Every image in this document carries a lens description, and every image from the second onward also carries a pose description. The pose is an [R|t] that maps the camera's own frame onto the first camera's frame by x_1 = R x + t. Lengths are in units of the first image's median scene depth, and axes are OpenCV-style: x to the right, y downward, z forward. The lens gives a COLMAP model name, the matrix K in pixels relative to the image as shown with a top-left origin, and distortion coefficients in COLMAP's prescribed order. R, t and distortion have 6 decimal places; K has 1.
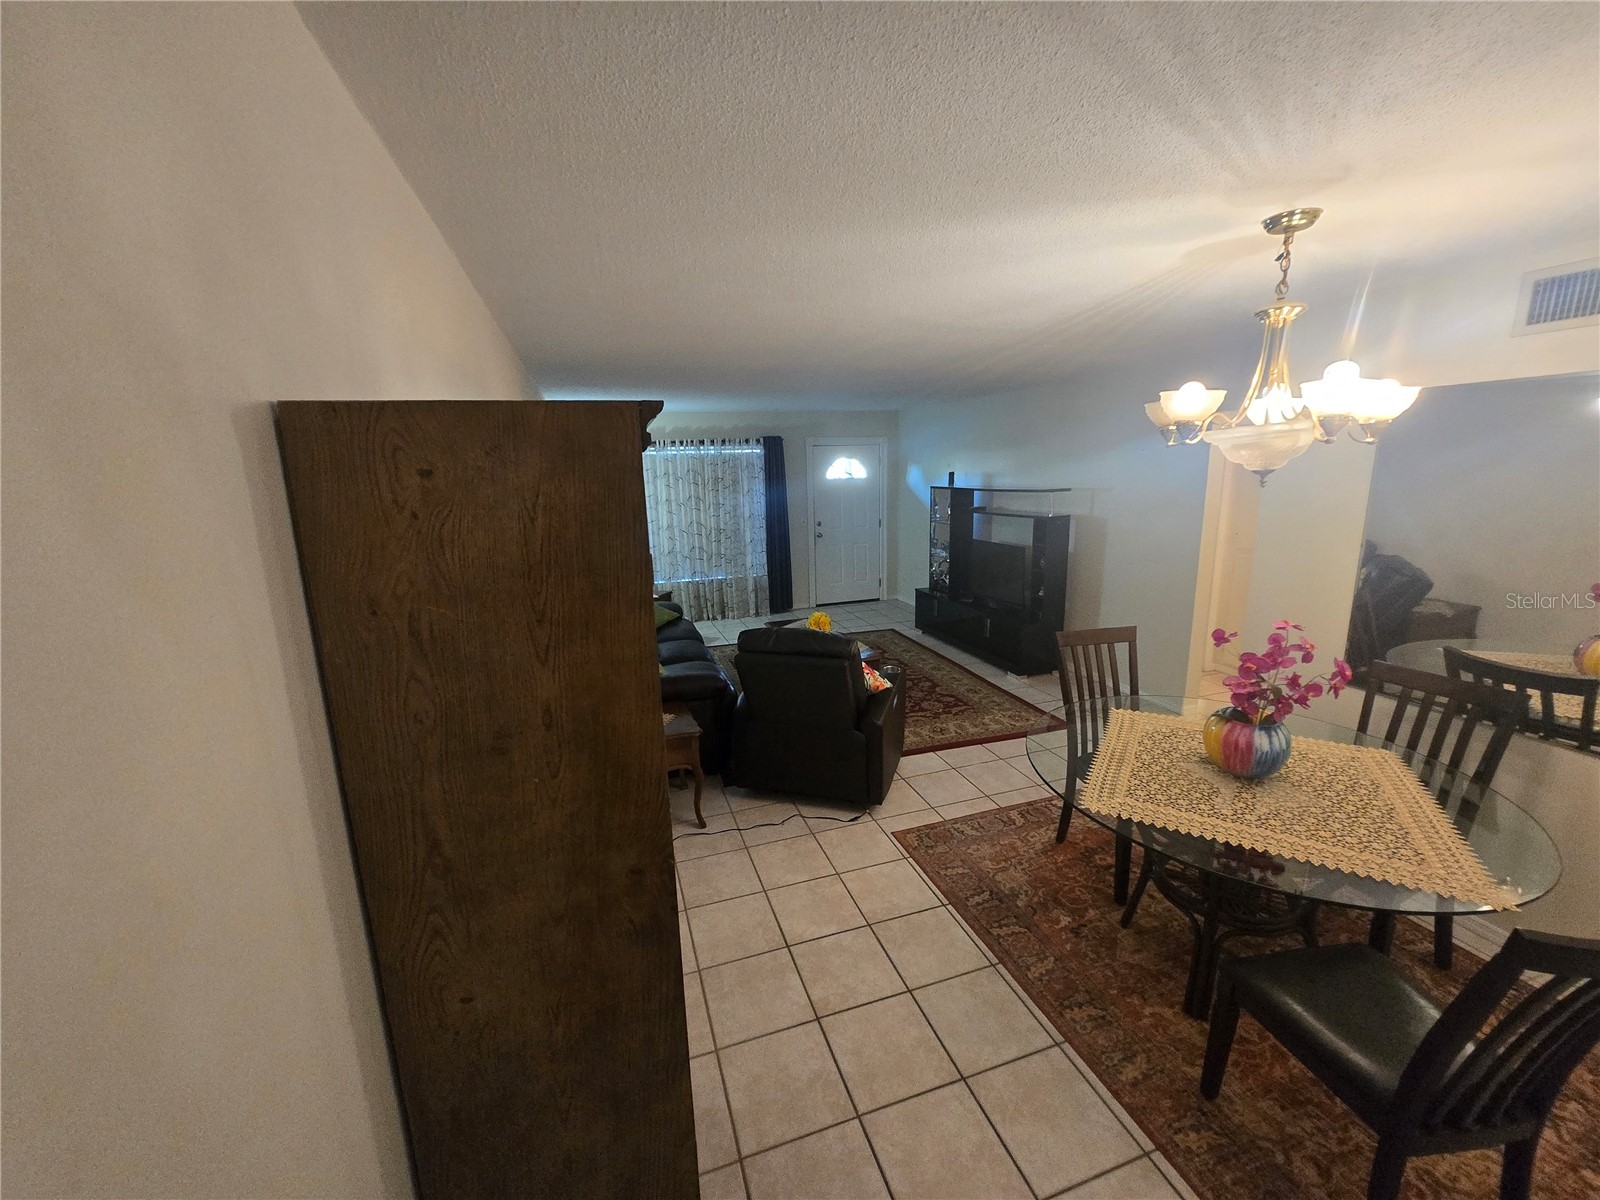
lens RADIAL K [[627.9, 0, 798.6], [0, 627.9, 592.1], [0, 0, 1]] dist [-0.001008, -0.000368]
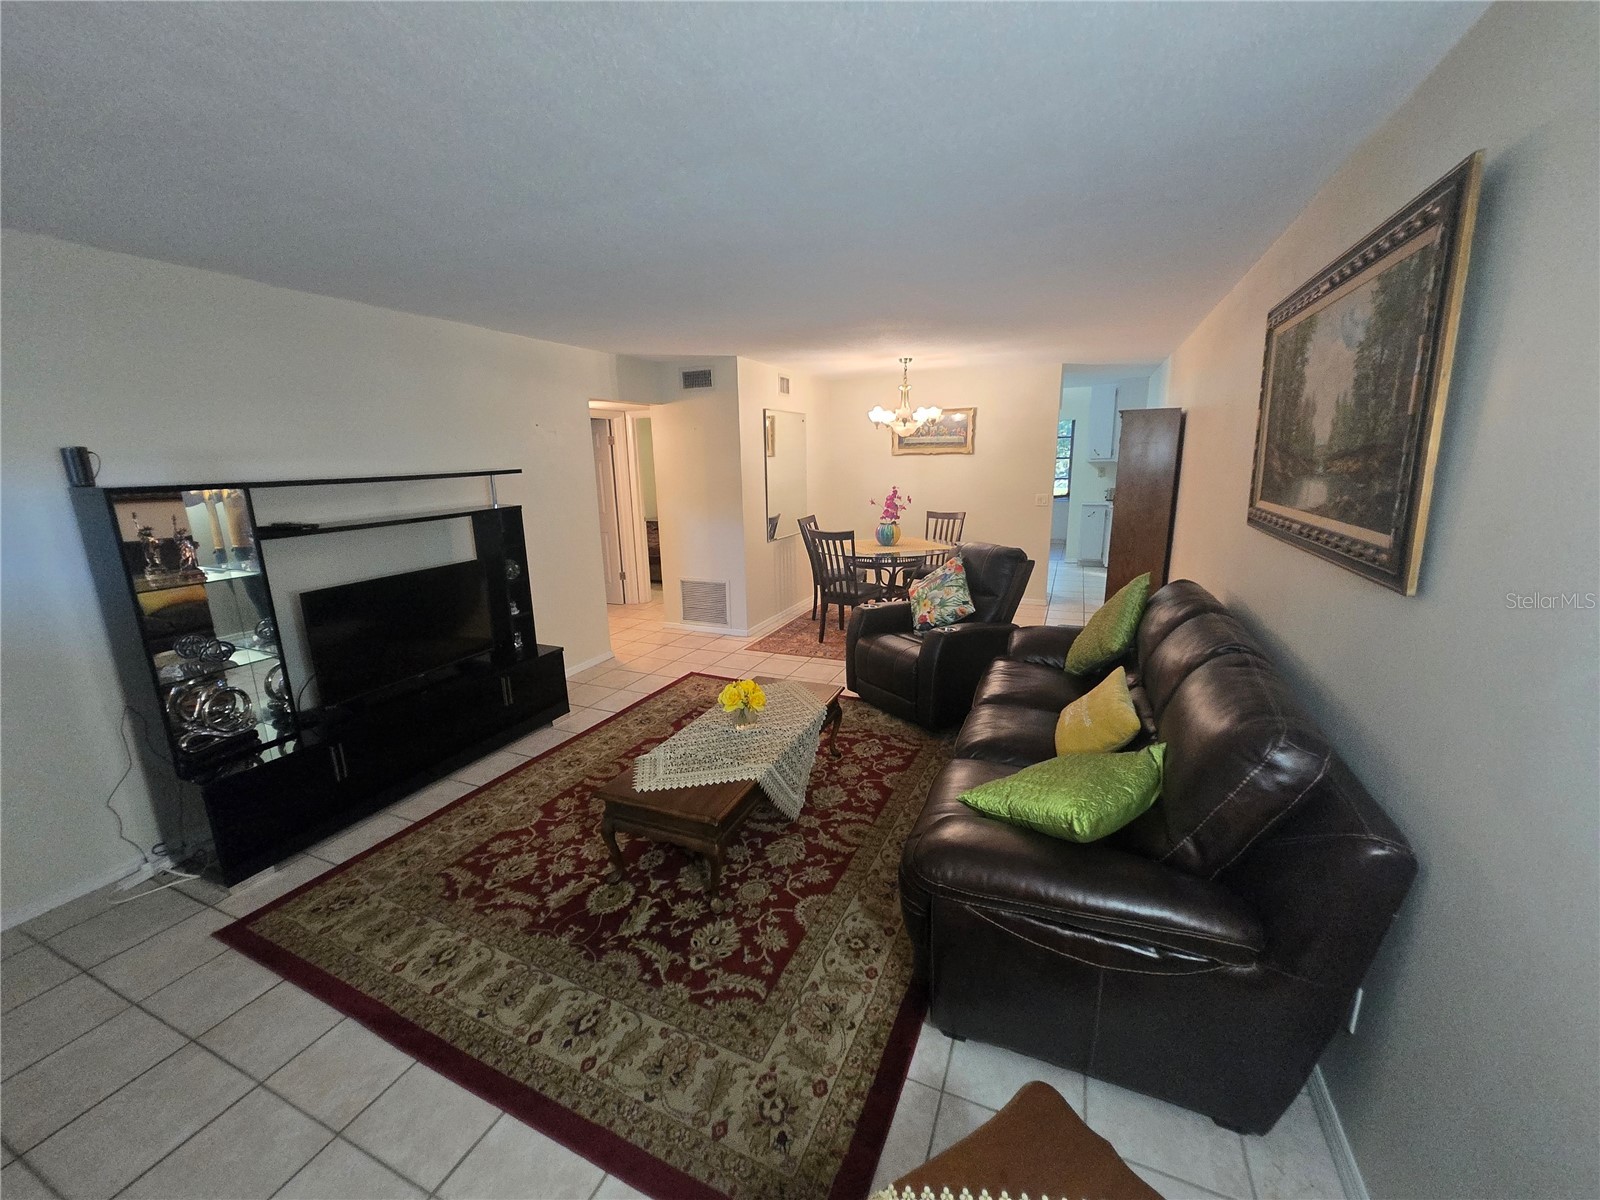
lens RADIAL K [[627.9, 0, 798.6], [0, 627.9, 592.1], [0, 0, 1]] dist [-0.001008, -0.000368]
pose [[-0.745659, -0.100469, 0.658709, -0.380168], [0.170126, 0.927097, 0.333988, -0.229567], [-0.644243, 0.361105, -0.674206, 1.384362]]
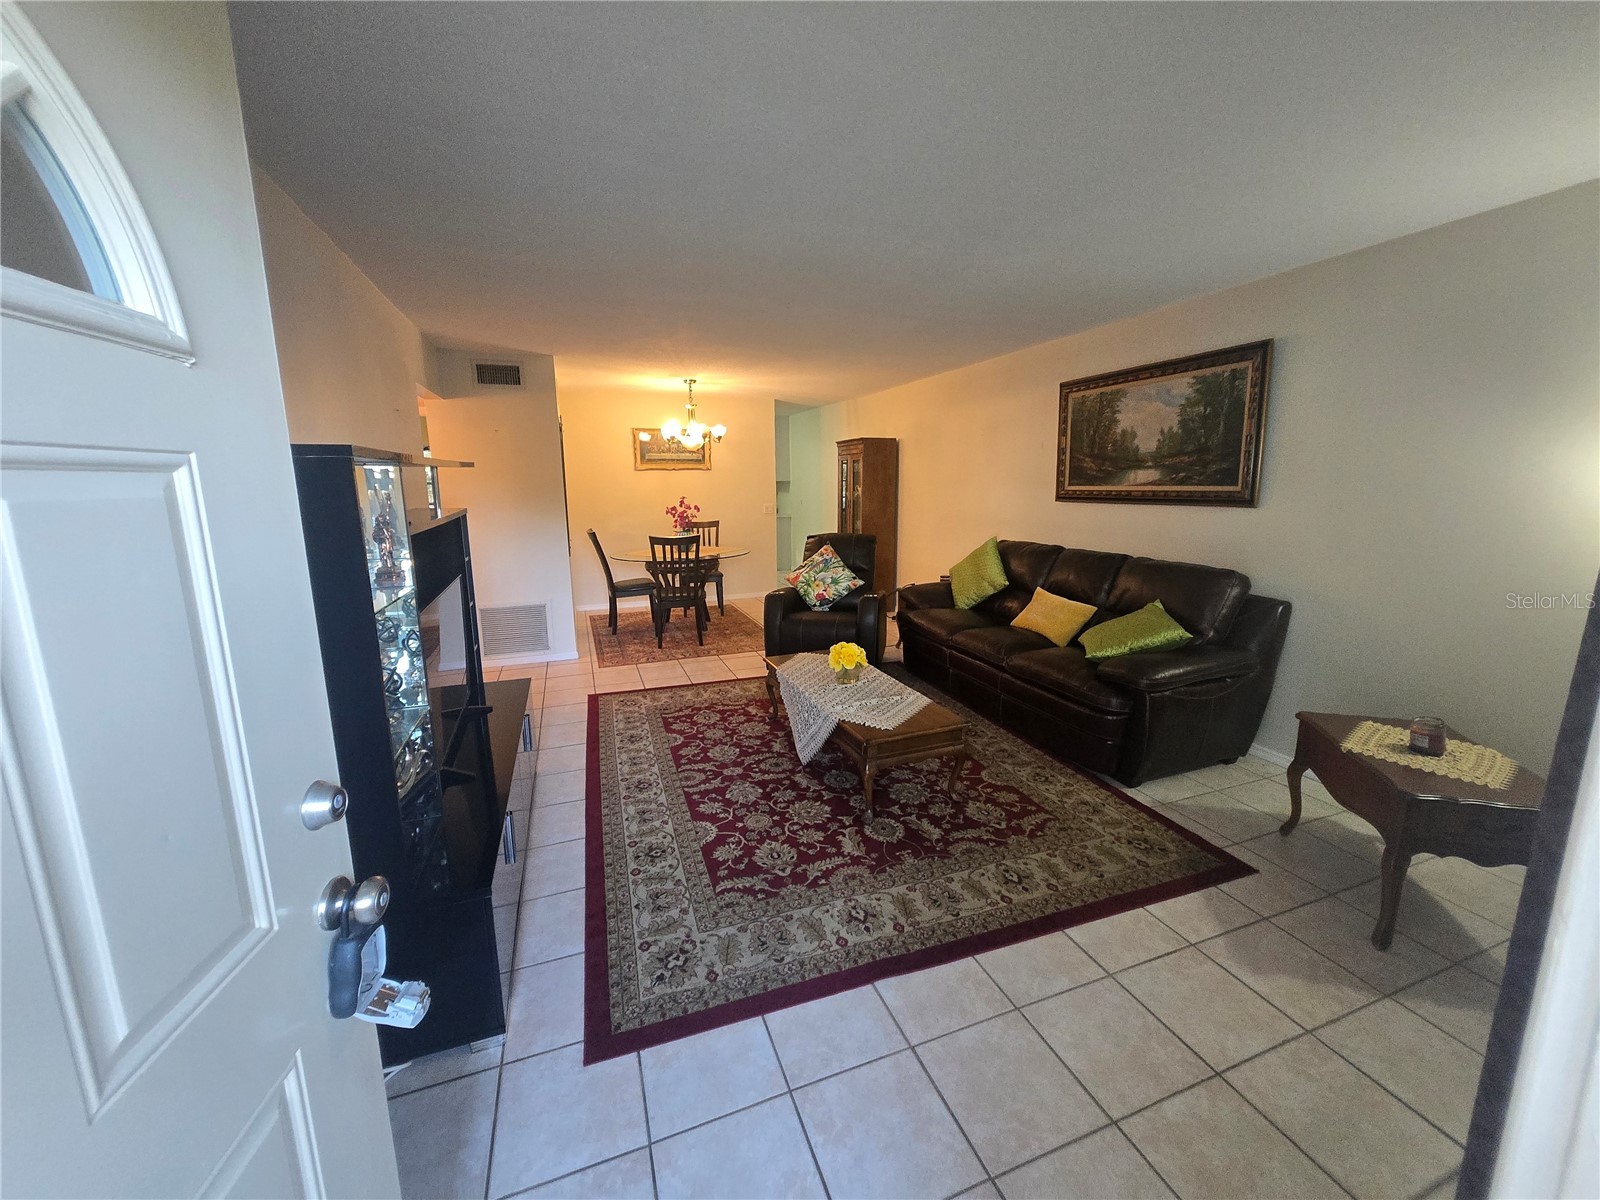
lens RADIAL K [[627.9, 0, 798.6], [0, 627.9, 592.1], [0, 0, 1]] dist [-0.001008, -0.000368]
pose [[-0.998722, 0.042027, -0.028070, 0.103633], [0.028817, 0.929830, 0.366859, -0.268733], [0.041518, 0.365581, -0.929853, 1.664937]]
